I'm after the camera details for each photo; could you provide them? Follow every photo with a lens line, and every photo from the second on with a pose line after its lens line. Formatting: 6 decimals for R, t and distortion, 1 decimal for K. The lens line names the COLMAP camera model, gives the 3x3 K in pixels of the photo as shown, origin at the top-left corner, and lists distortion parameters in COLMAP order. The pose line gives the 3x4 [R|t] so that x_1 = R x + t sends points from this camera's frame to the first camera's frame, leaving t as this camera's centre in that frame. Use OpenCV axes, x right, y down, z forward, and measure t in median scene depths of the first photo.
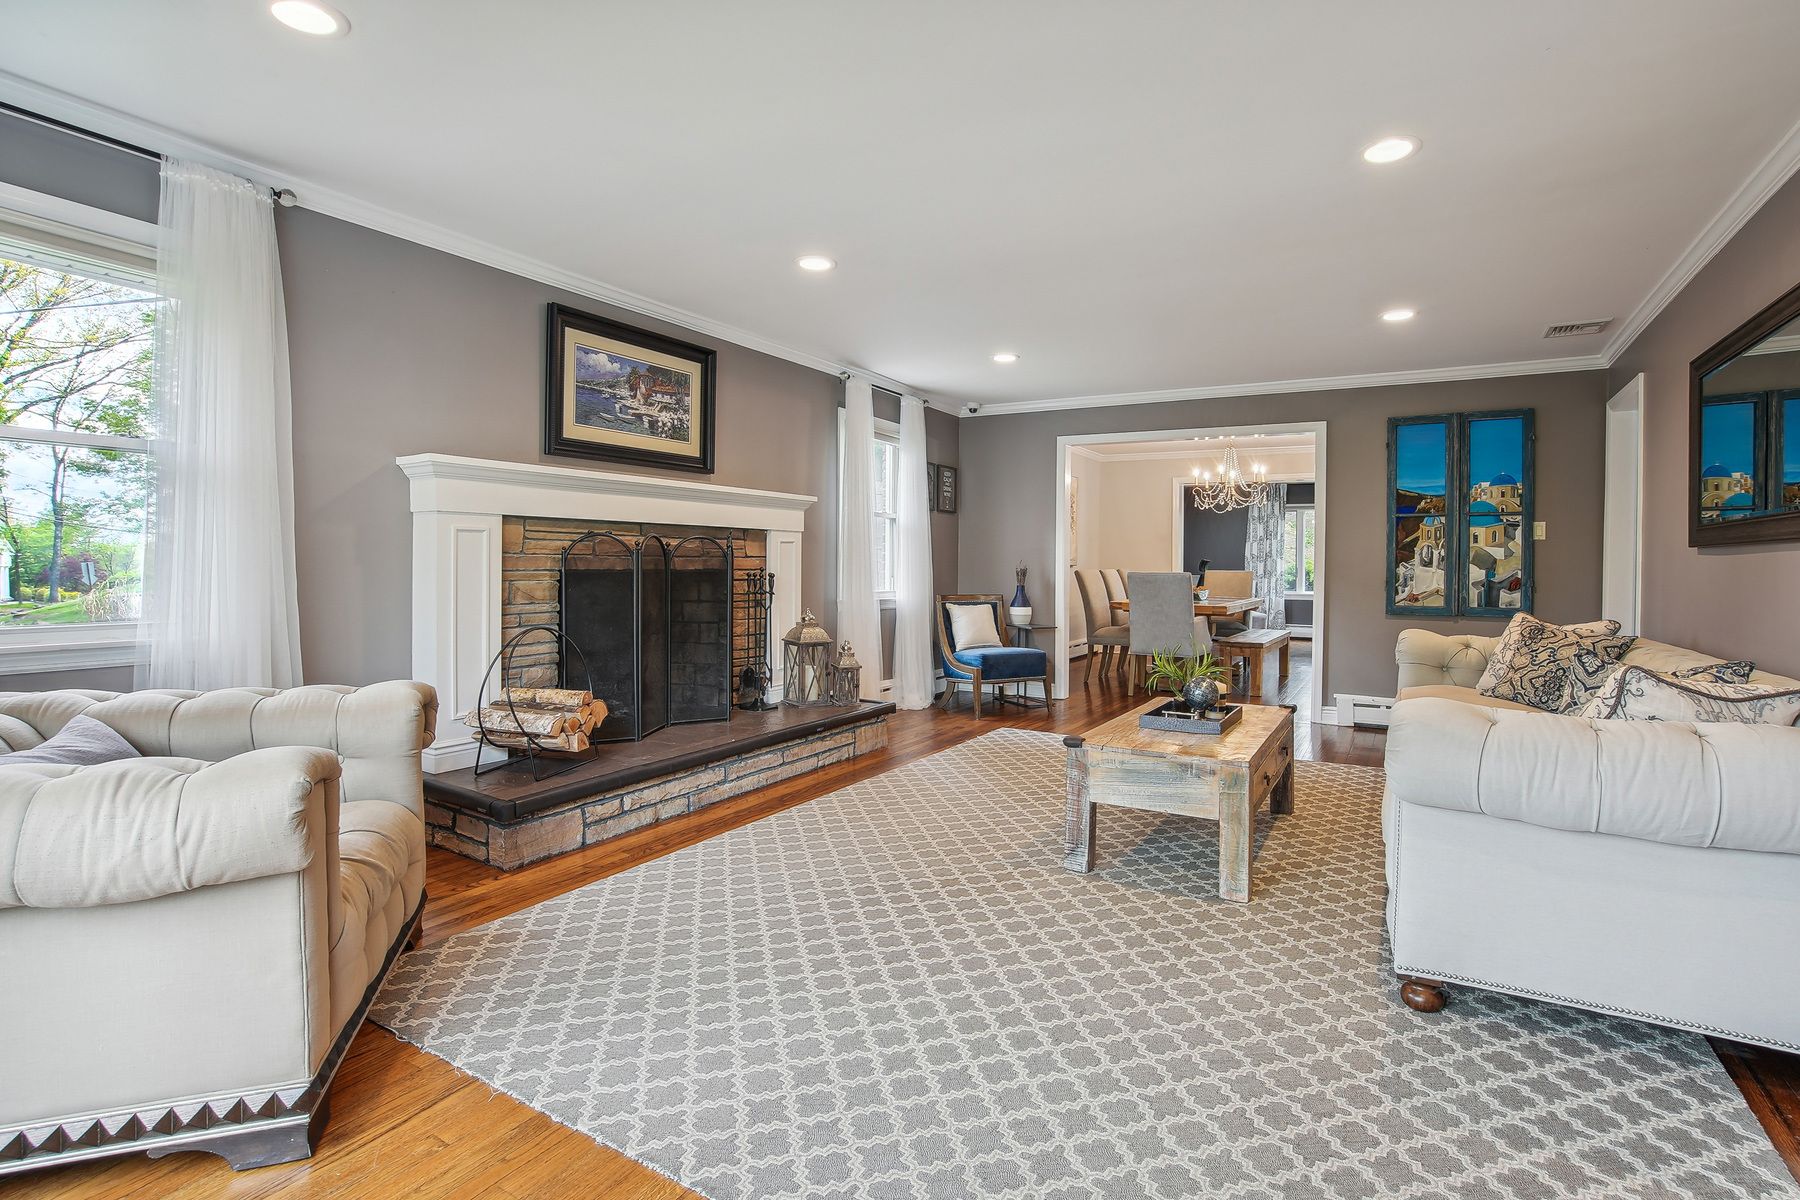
lens RADIAL K [[868.6, 0, 906.8], [0, 868.6, 573.1], [0, 0, 1]] dist [-0.047033, 0.015274]
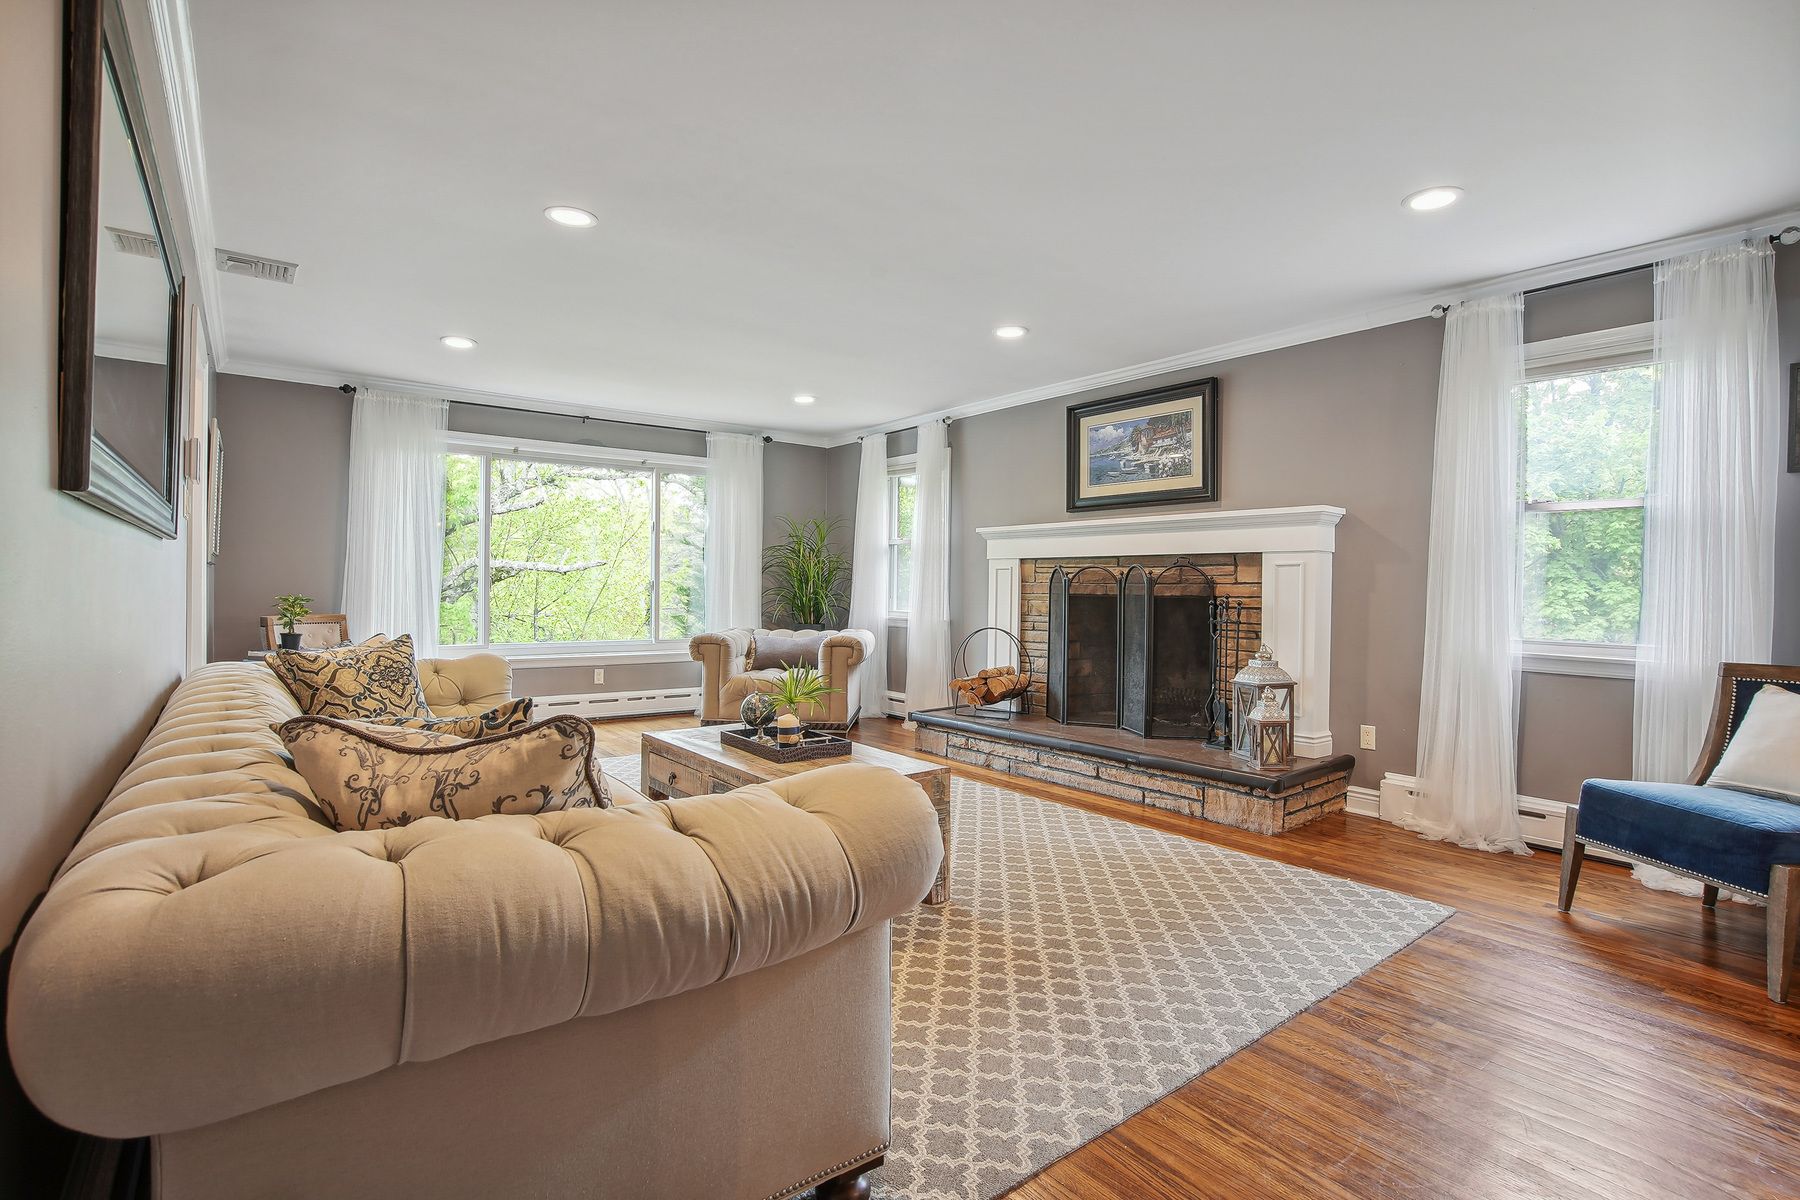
lens RADIAL K [[854.8, 0, 900.0], [0, 854.8, 600.0], [0, 0, 1]] dist [-0.049463, 0.000085]
pose [[-0.362062, 0.000274, -0.932154, 0.876456], [-0.025929, 0.999610, 0.010366, -0.001079], [0.931793, 0.027923, -0.361914, 1.098395]]
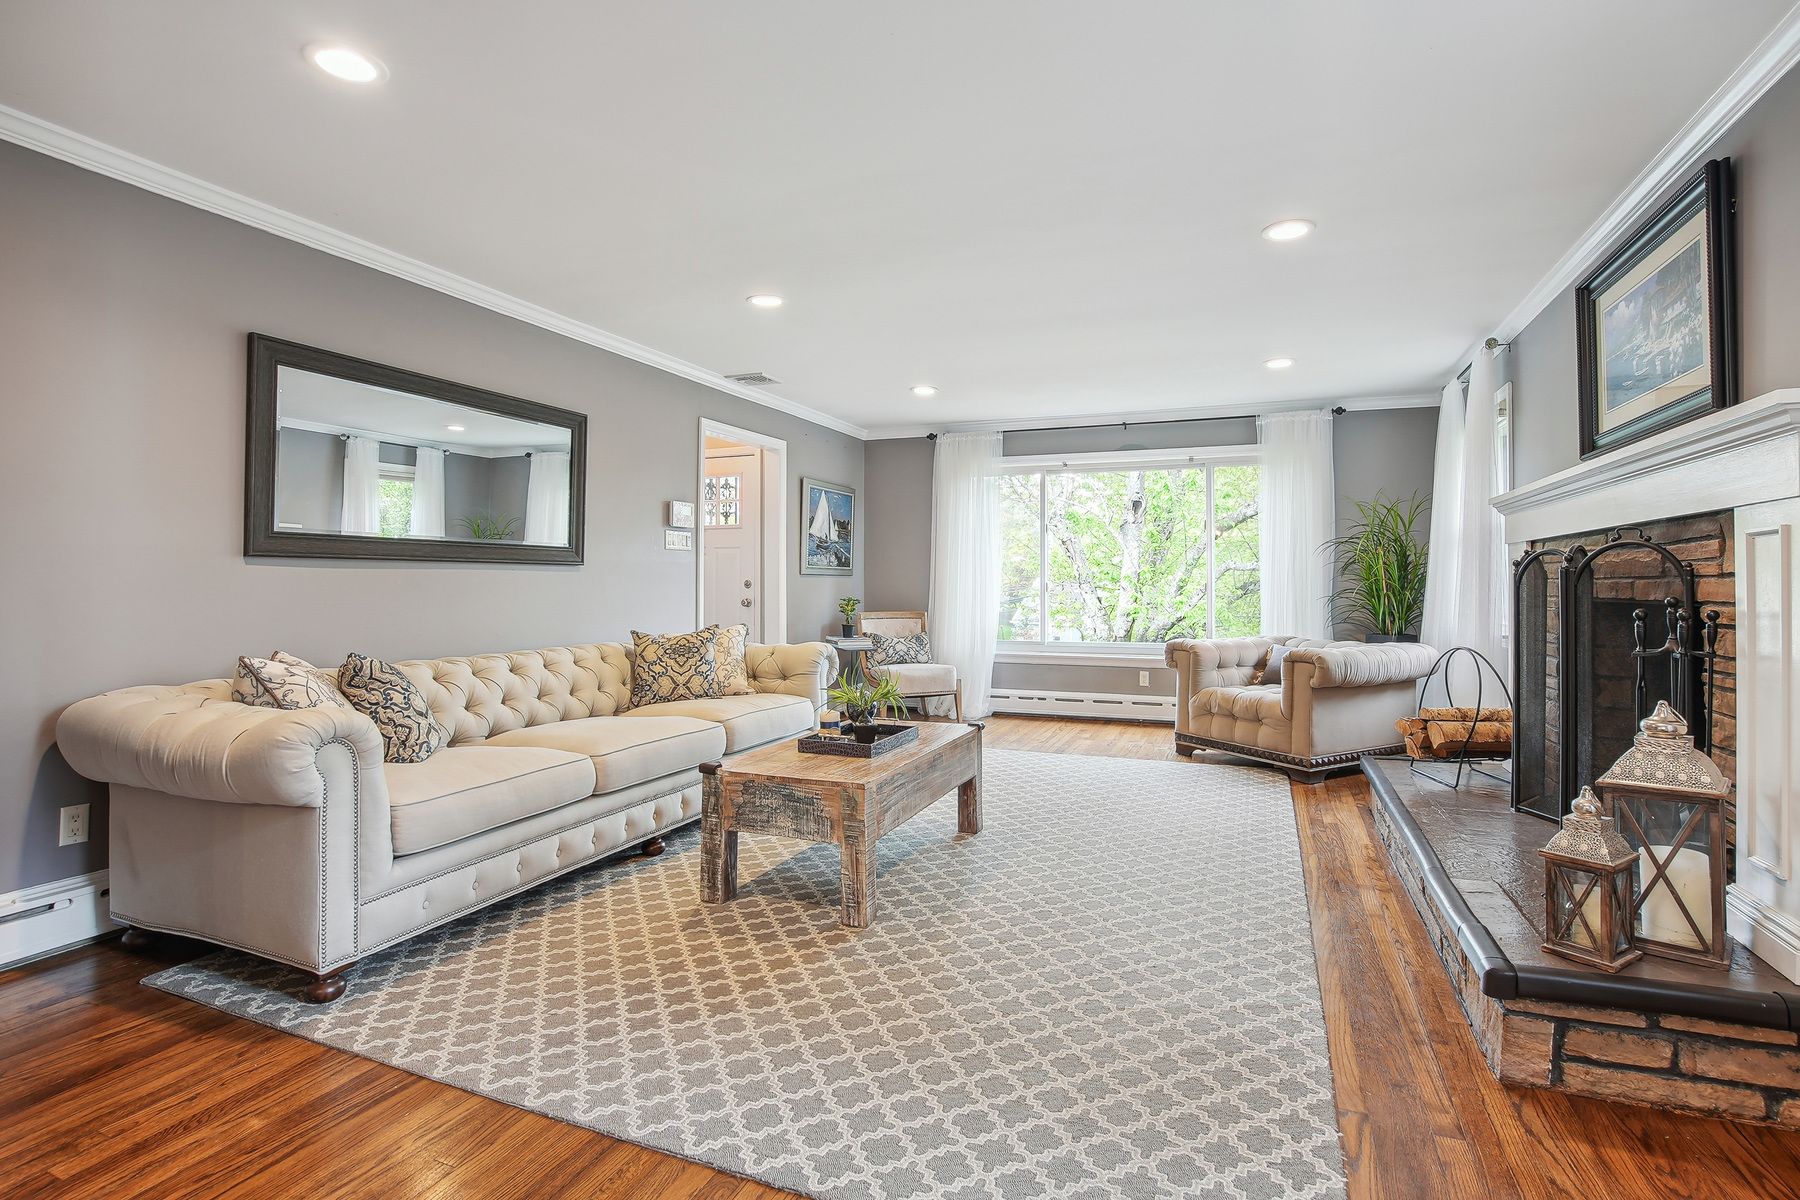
lens RADIAL K [[868.6, 0, 906.8], [0, 868.6, 573.1], [0, 0, 1]] dist [-0.047033, 0.015274]
pose [[-0.987801, -0.011082, -0.155330, 0.330171], [-0.010872, 0.999938, -0.002203, -0.015733], [0.155344, -0.000487, -0.987860, 1.507419]]
